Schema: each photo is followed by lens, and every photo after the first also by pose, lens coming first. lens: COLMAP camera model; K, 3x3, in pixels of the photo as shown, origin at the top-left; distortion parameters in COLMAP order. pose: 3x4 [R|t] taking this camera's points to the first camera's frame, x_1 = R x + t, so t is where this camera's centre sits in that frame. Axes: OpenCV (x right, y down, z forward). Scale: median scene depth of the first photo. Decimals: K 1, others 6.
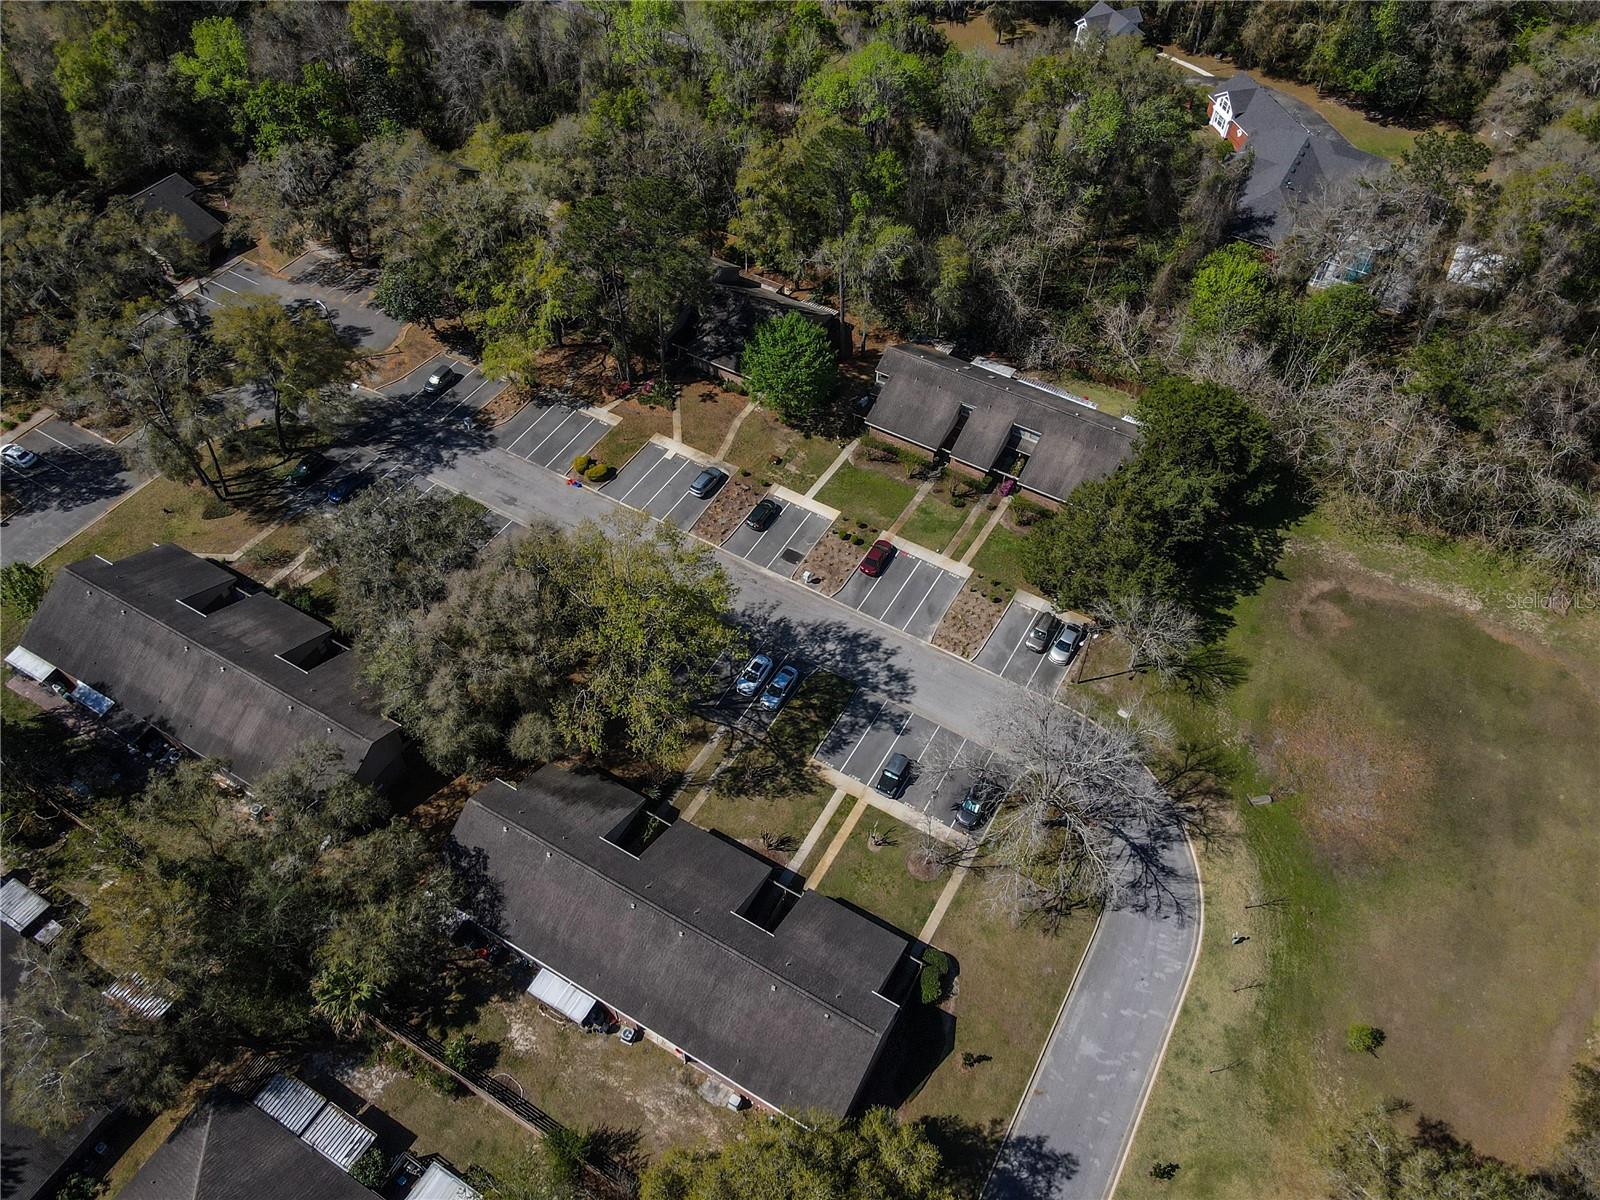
lens RADIAL K [[1166.4, 0, 800.0], [0, 1166.4, 600.0], [0, 0, 1]] dist [0.010853, -0.002249]
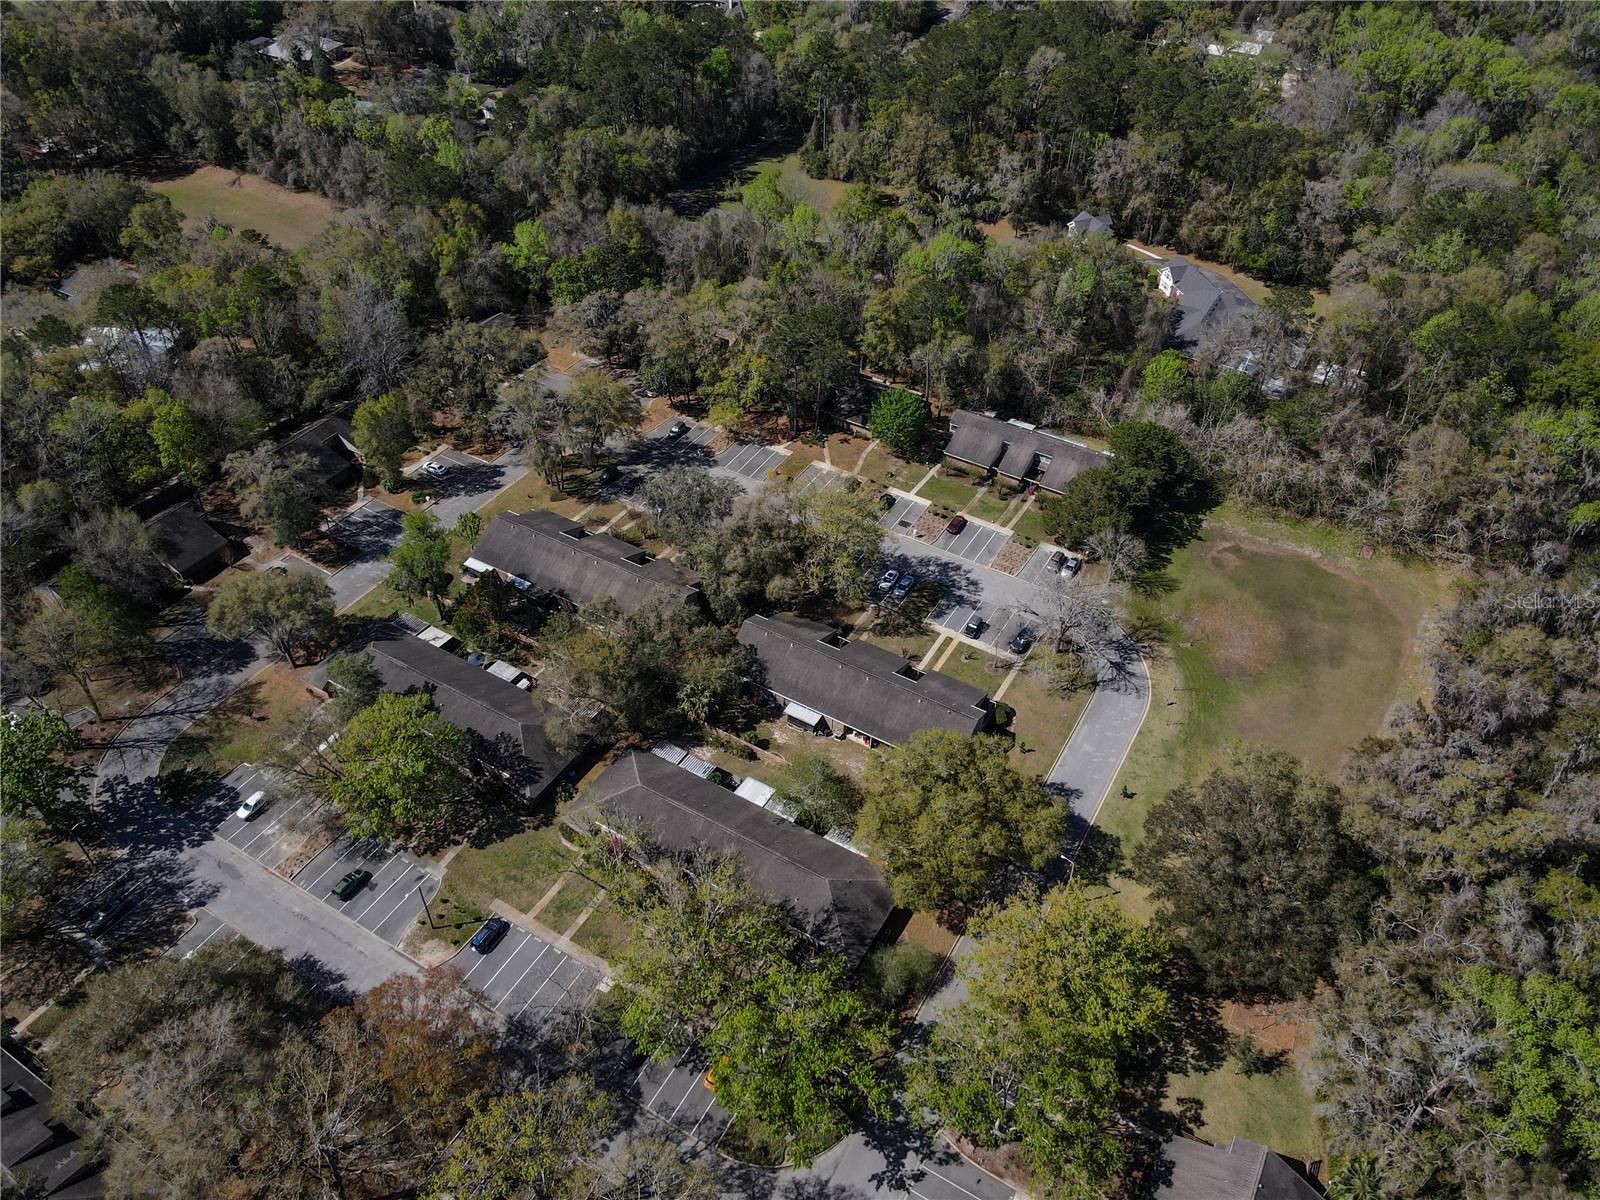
lens RADIAL K [[1169.2, 0, 800.0], [0, 1169.2, 600.0], [0, 0, 1]] dist [-0.011307, 0.007524]
pose [[0.999951, 0.005251, -0.008413, -0.130478], [-0.006437, 0.988993, -0.147822, 0.293010], [0.007544, 0.147869, 0.988978, -0.583397]]
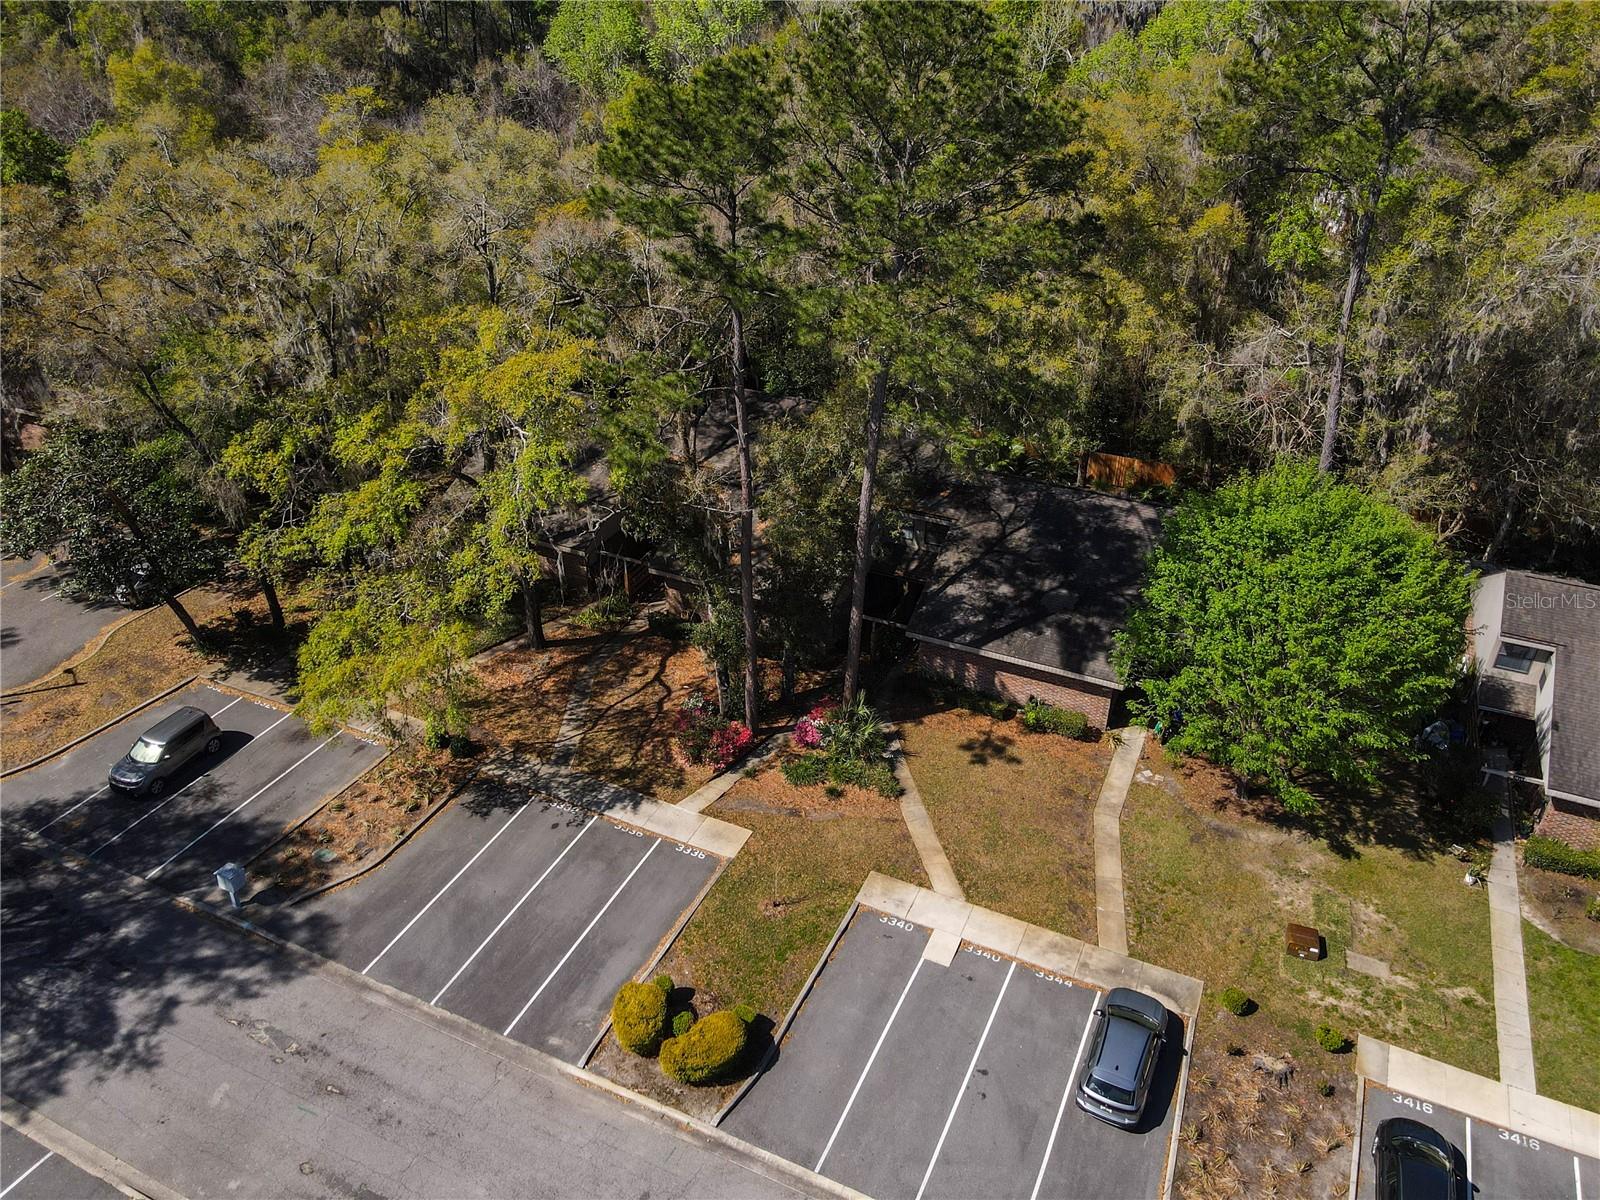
lens RADIAL K [[1166.4, 0, 800.0], [0, 1166.4, 600.0], [0, 0, 1]] dist [0.010853, -0.002249]
pose [[0.995607, -0.049635, 0.079388, -0.164193], [0.073216, 0.941232, -0.329729, -0.112359], [-0.058357, 0.334093, 0.940732, 0.699165]]
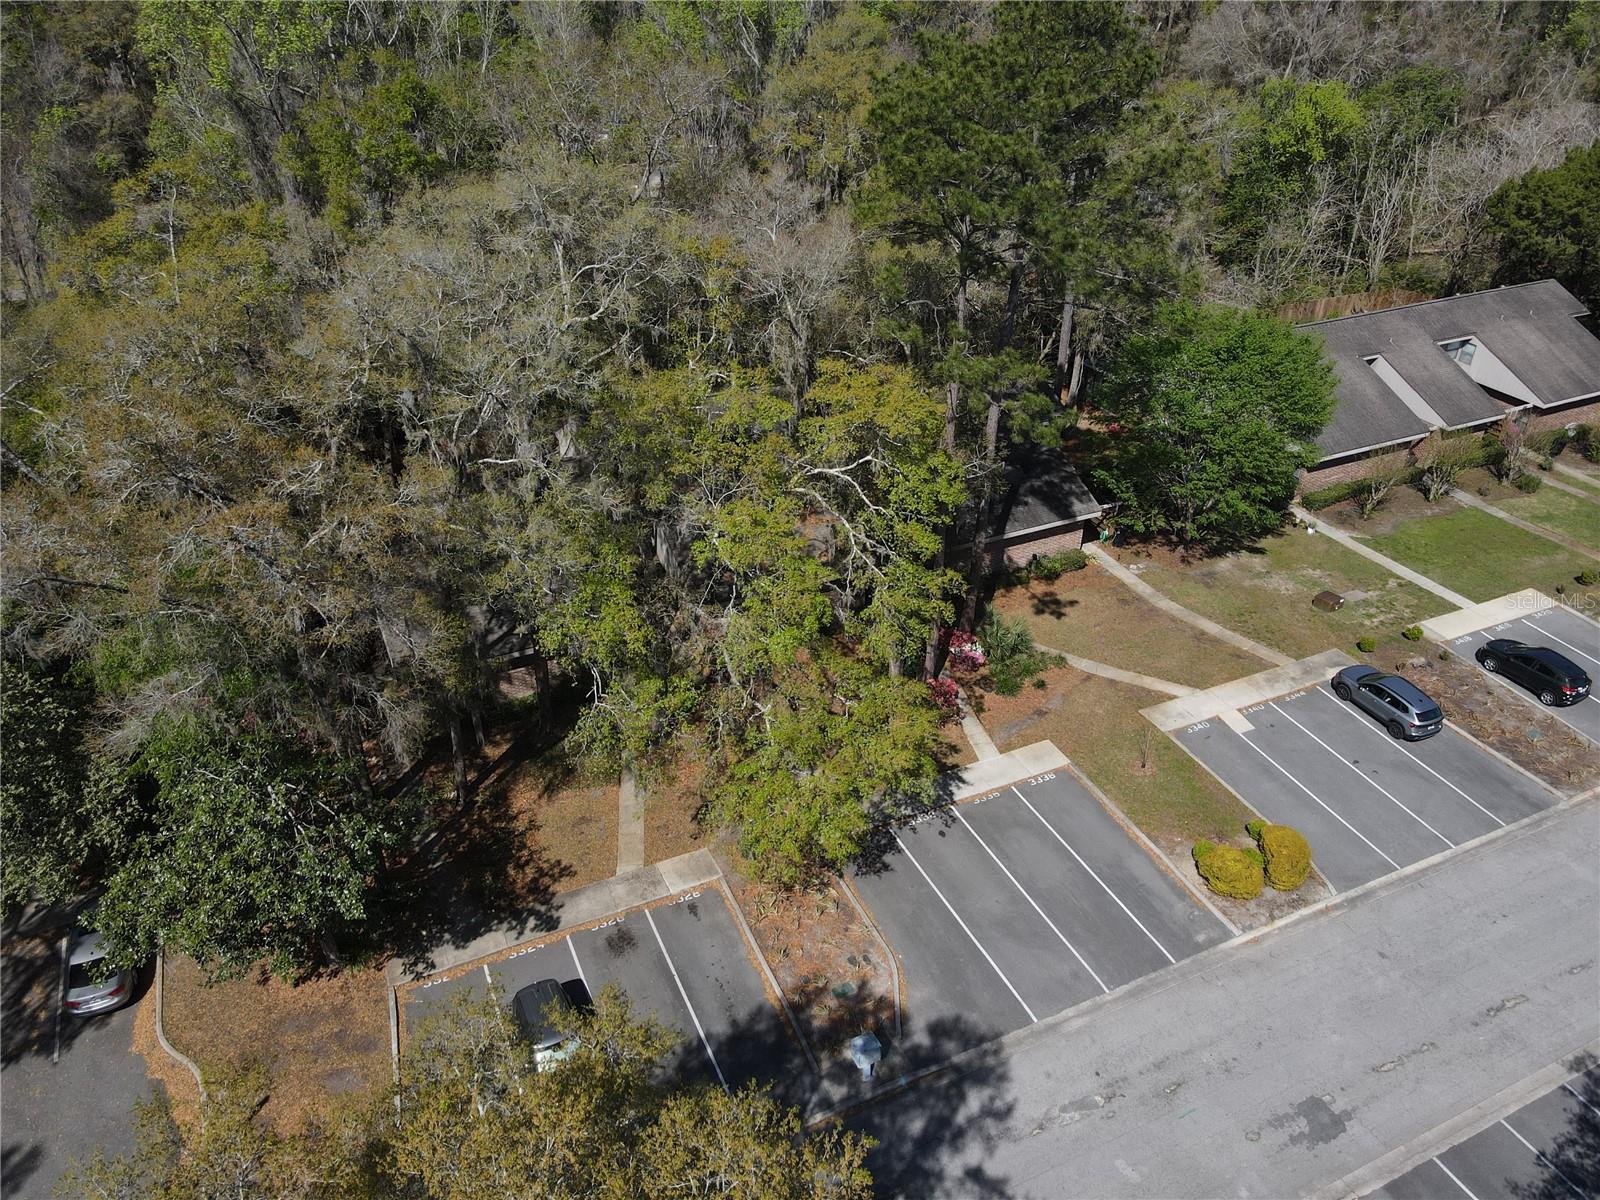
lens RADIAL K [[1166.4, 0, 800.0], [0, 1166.4, 600.0], [0, 0, 1]] dist [0.010853, -0.002249]
pose [[0.564459, -0.444922, 0.695291, -0.425058], [0.634638, 0.772528, -0.020873, -0.232296], [-0.527845, 0.453040, 0.718425, 0.787677]]
